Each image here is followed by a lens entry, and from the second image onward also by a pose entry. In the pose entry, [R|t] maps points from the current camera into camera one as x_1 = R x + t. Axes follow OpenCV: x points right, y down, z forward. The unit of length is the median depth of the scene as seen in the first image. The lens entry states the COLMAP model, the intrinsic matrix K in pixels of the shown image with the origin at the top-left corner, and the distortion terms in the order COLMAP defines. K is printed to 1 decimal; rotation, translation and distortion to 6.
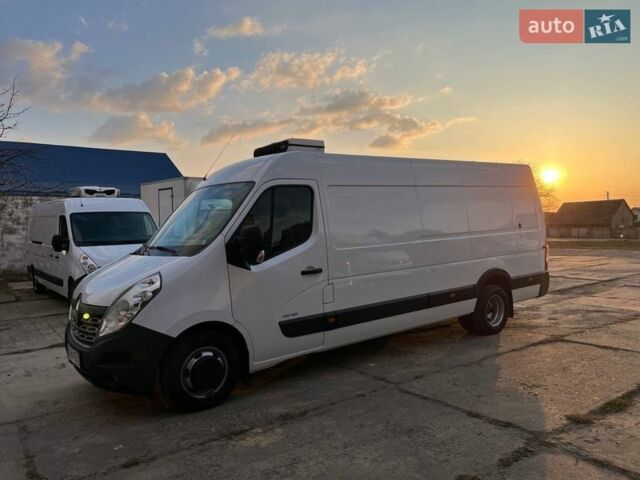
lens RADIAL K [[479.0, 0, 320.0], [0, 479.0, 240.0], [0, 0, 1]] dist [0.047566, -0.049197]
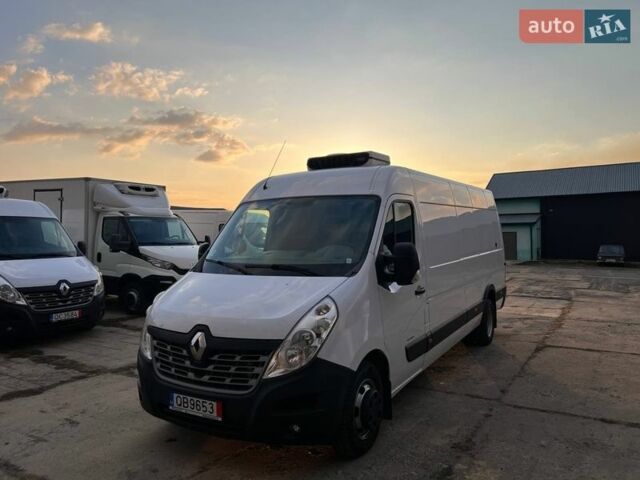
lens RADIAL K [[475.7, 0, 322.1], [0, 475.7, 236.5], [0, 0, 1]] dist [0.055801, -0.059684]
pose [[0.925781, 0.023866, 0.377305, -0.558278], [-0.011148, 0.999295, -0.035856, -0.007274], [-0.377895, 0.028989, 0.925395, 0.178924]]
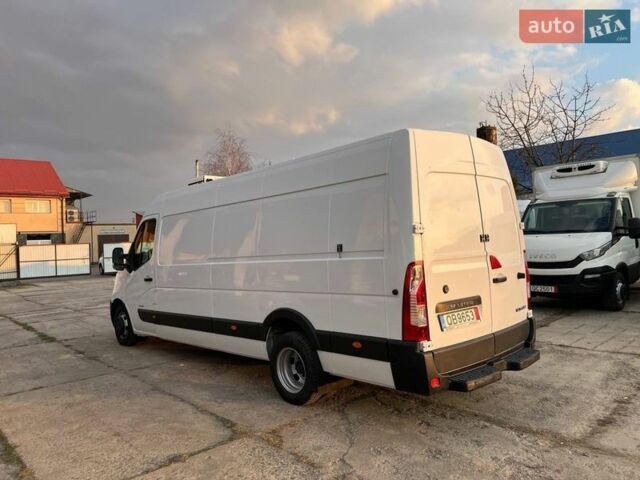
lens RADIAL K [[475.7, 0, 322.1], [0, 475.7, 236.5], [0, 0, 1]] dist [0.055801, -0.059684]
pose [[0.119271, 0.020581, -0.992648, 1.451062], [0.018781, 0.999559, 0.022981, -0.085374], [0.992684, -0.021384, 0.118832, 1.334154]]
